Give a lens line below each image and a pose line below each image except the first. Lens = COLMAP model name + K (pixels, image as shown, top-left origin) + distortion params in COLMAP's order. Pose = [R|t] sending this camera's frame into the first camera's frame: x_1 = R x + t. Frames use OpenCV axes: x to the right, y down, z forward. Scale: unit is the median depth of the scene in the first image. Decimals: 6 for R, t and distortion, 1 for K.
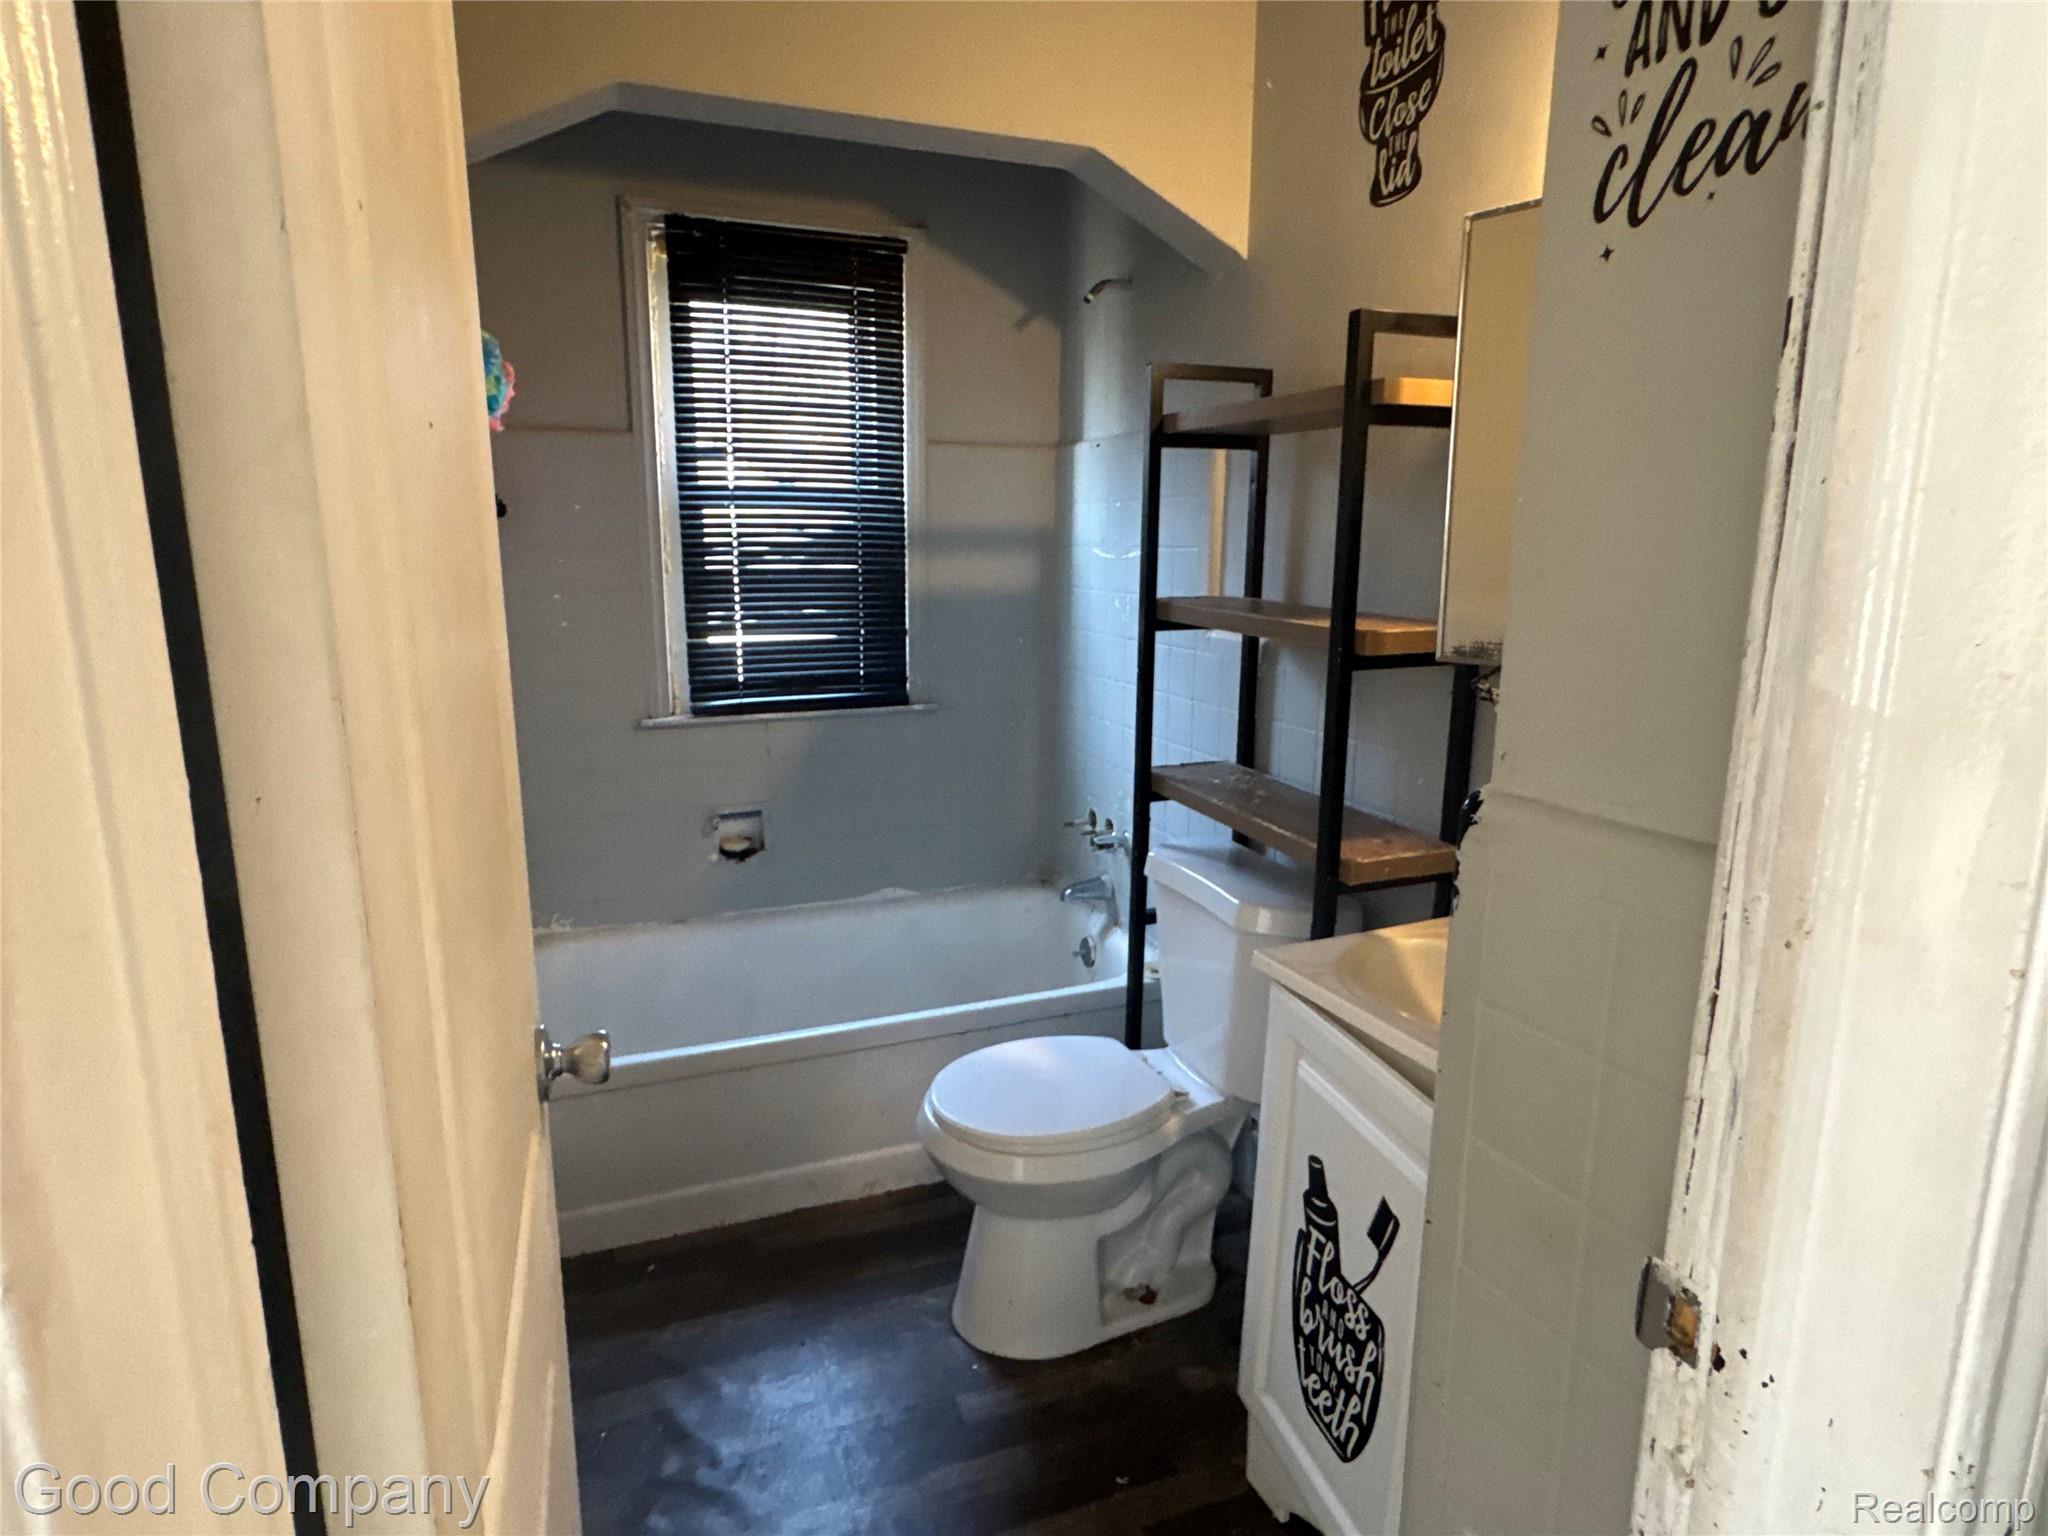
lens RADIAL K [[1126.0, 0, 1013.6], [0, 1126.0, 768.1], [0, 0, 1]] dist [-0.004638, 0.003832]
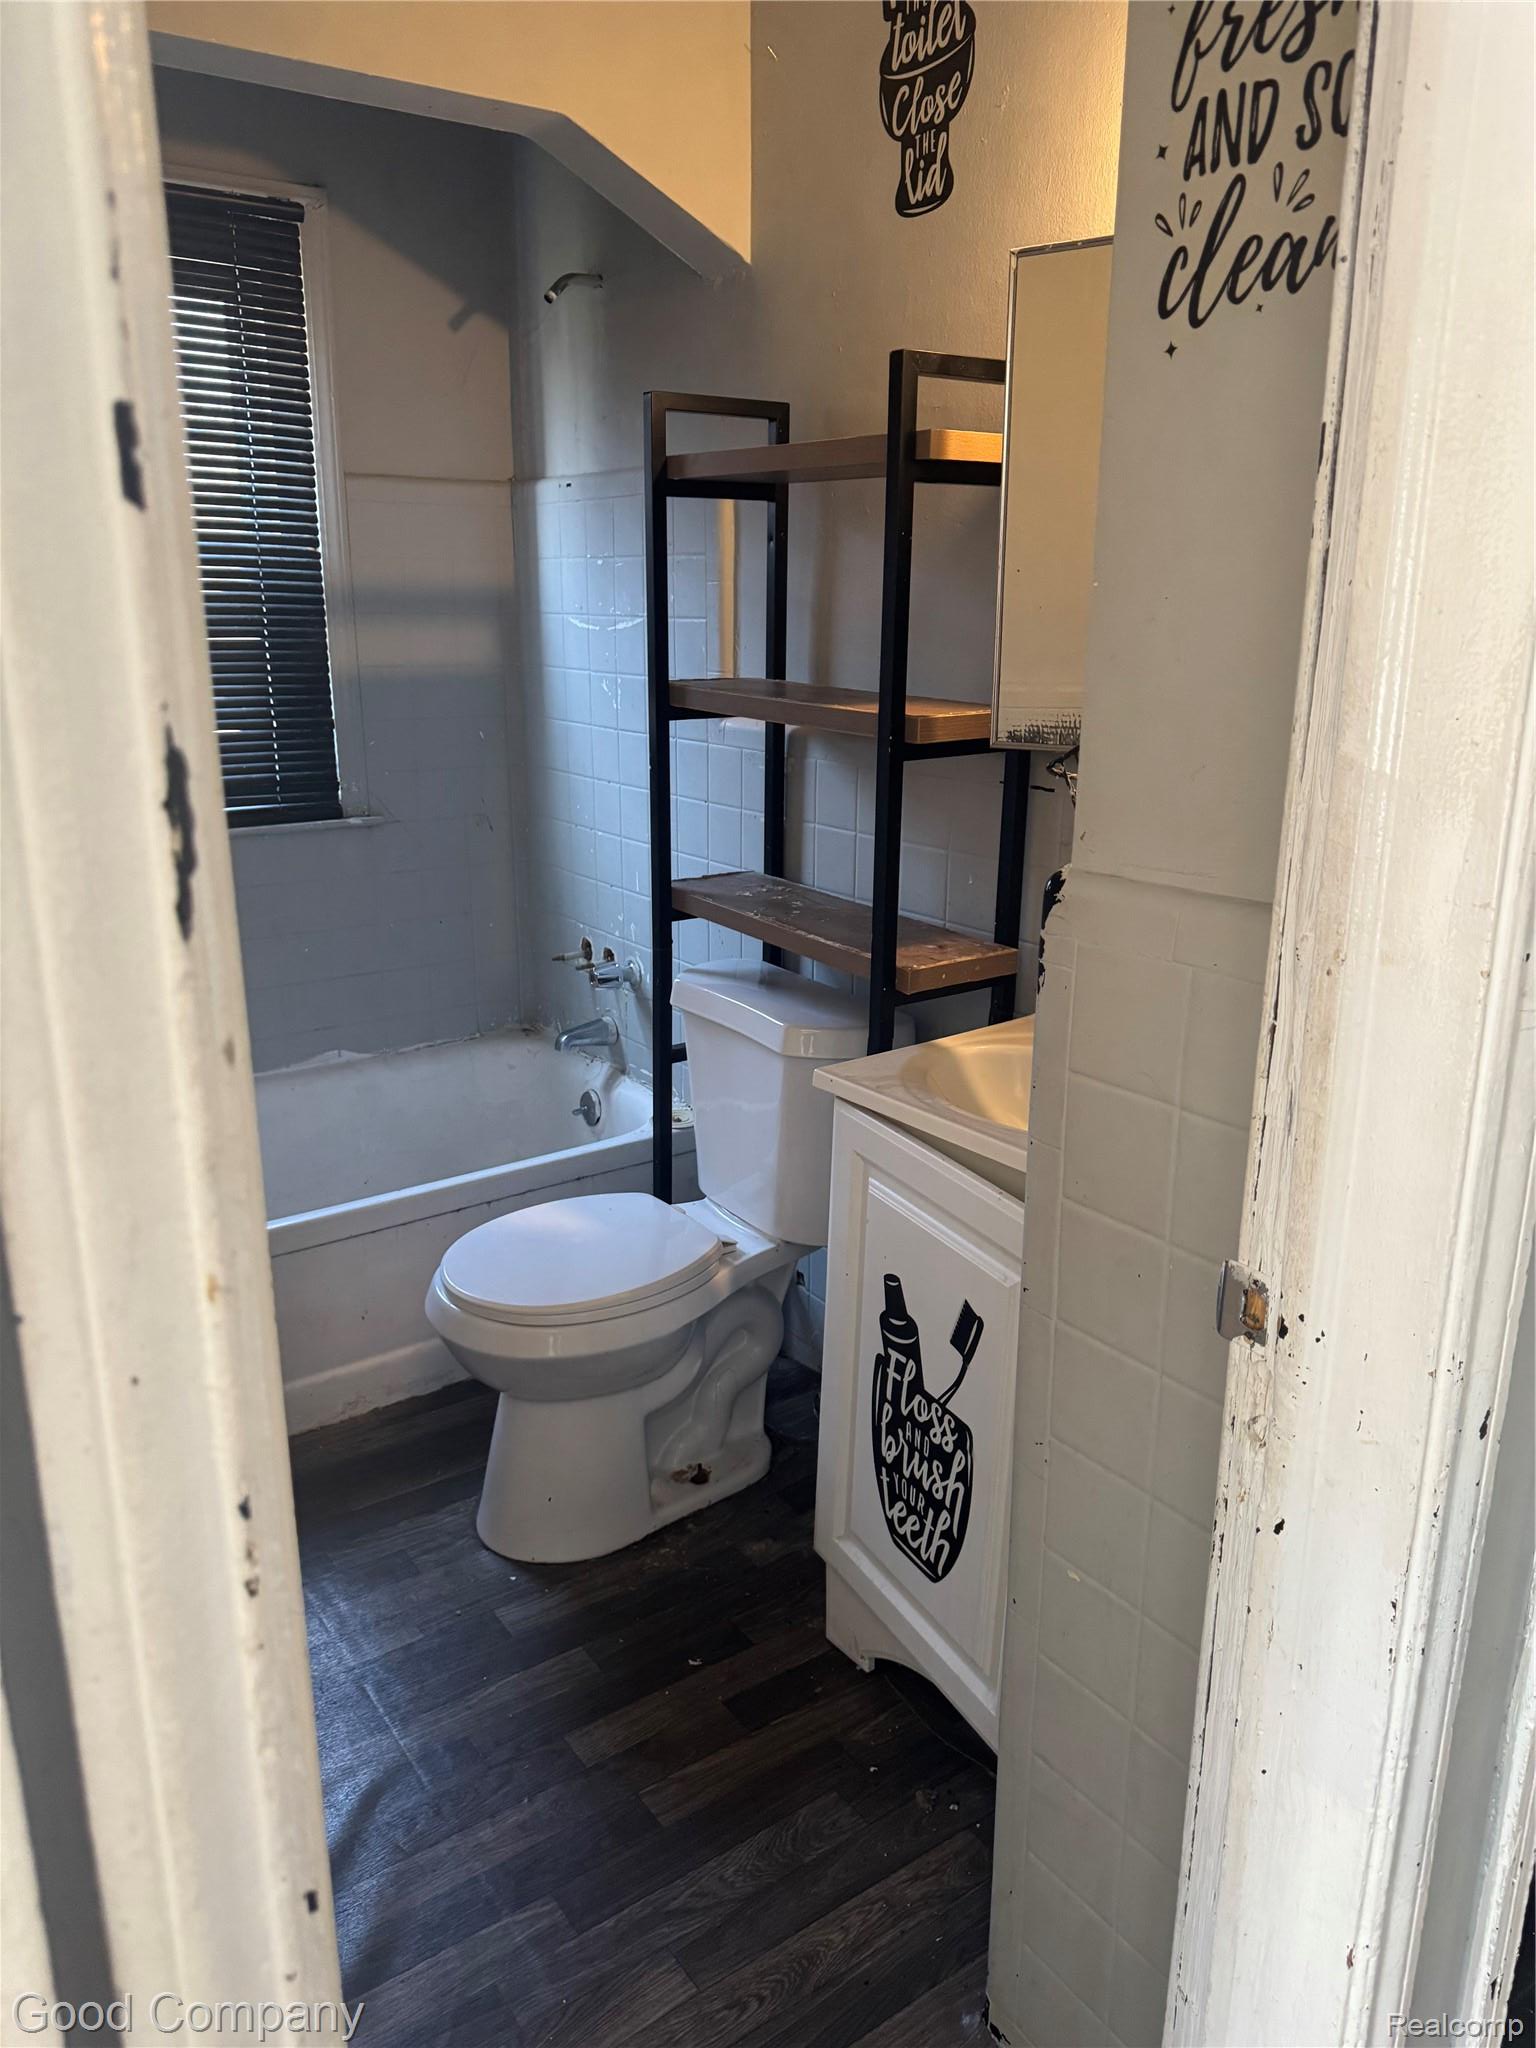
lens RADIAL K [[1442.0, 0, 763.0], [0, 1442.0, 1007.4], [0, 0, 1]] dist [0.119841, -0.197122]
pose [[0.972155, -0.062788, 0.225771, -0.065368], [0.045524, 0.995684, 0.080878, 0.009749], [-0.229875, -0.068348, 0.970817, -0.098069]]
